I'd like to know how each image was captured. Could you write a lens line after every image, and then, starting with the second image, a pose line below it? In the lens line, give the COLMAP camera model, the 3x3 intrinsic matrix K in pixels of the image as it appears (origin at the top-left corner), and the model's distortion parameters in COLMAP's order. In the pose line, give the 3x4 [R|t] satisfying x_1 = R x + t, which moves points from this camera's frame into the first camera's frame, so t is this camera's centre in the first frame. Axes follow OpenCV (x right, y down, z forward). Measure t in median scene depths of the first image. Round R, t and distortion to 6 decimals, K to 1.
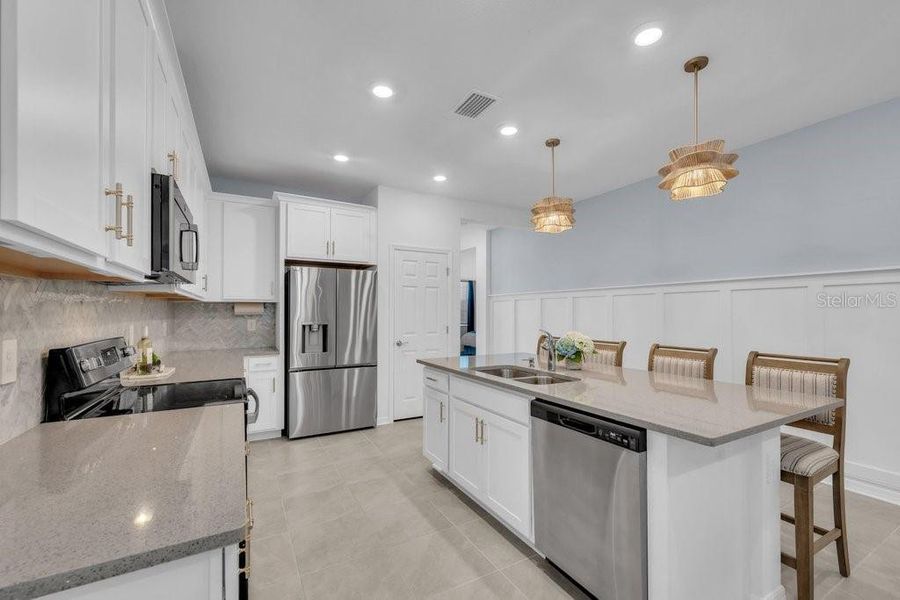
lens RADIAL K [[374.1, 0, 449.0], [0, 374.1, 308.1], [0, 0, 1]] dist [-0.000689, -0.000119]
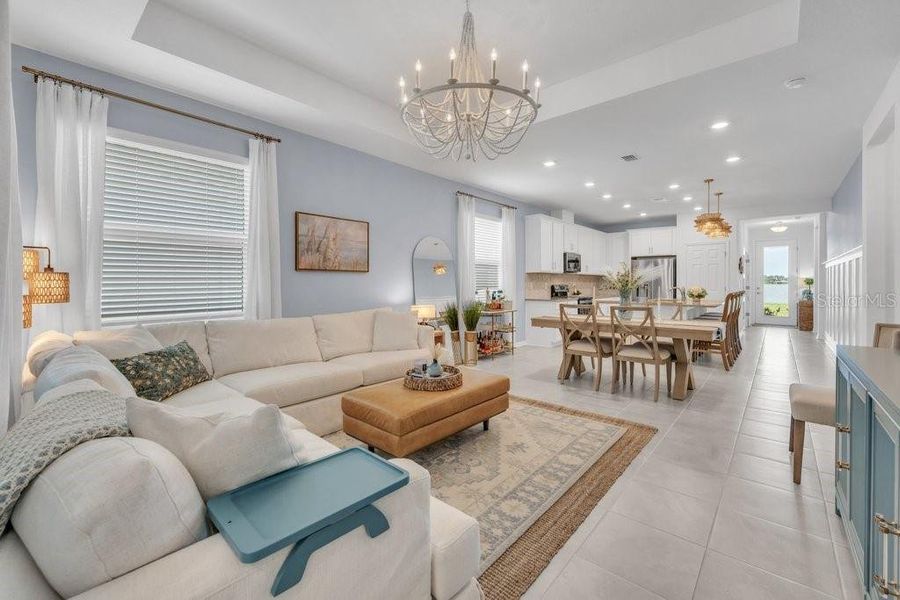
lens RADIAL K [[377.9, 0, 446.0], [0, 377.9, 284.0], [0, 0, 1]] dist [-0.000037, -0.000005]
pose [[0.331437, 0.001375, -0.943477, 1.460380], [0.011964, 0.999912, 0.005661, 0.013851], [0.943402, -0.013164, 0.331391, -0.925009]]
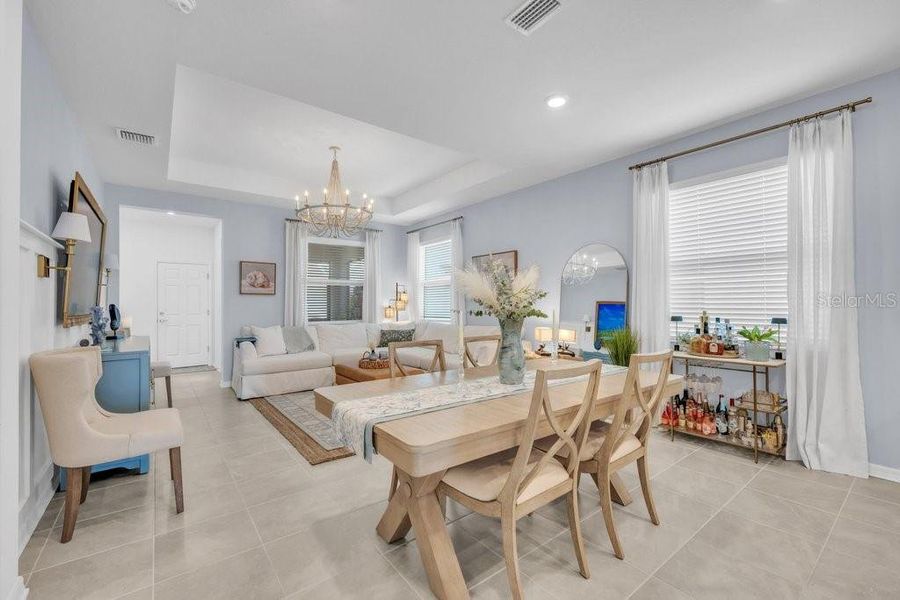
lens RADIAL K [[377.0, 0, 449.8], [0, 377.0, 299.0], [0, 0, 1]] dist [-0.000918, -0.000030]
pose [[-0.988320, -0.000514, -0.152390, 0.683073], [0.003528, 0.999649, -0.026251, 0.033546], [0.152350, -0.026483, -0.987972, 0.563716]]
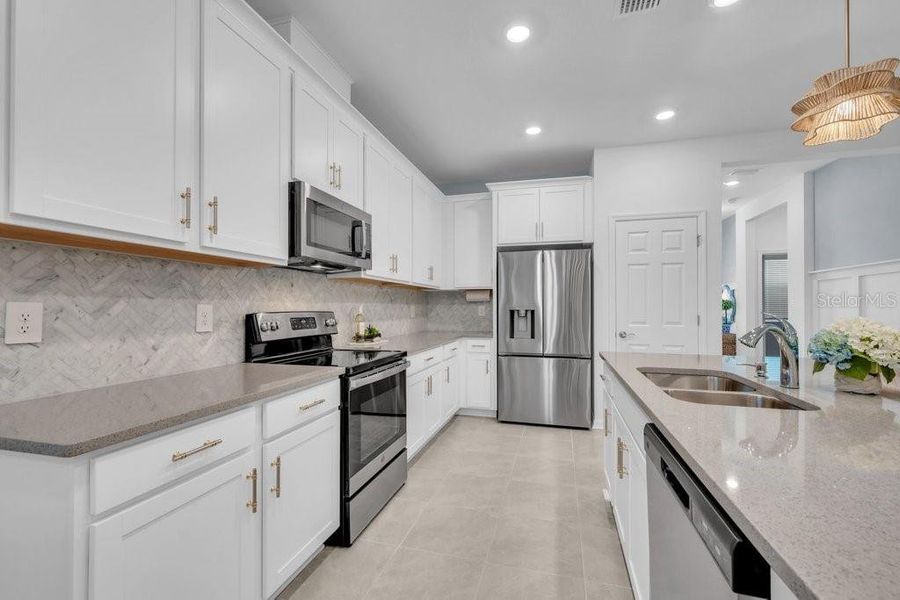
lens RADIAL K [[371.7, 0, 460.6], [0, 371.7, 303.4], [0, 0, 1]] dist [-0.000534, -0.000112]
pose [[0.716371, -0.007166, -0.697683, 0.209854], [0.007570, 0.999968, -0.002498, 0.028834], [0.697679, -0.003492, 0.716402, 0.191796]]
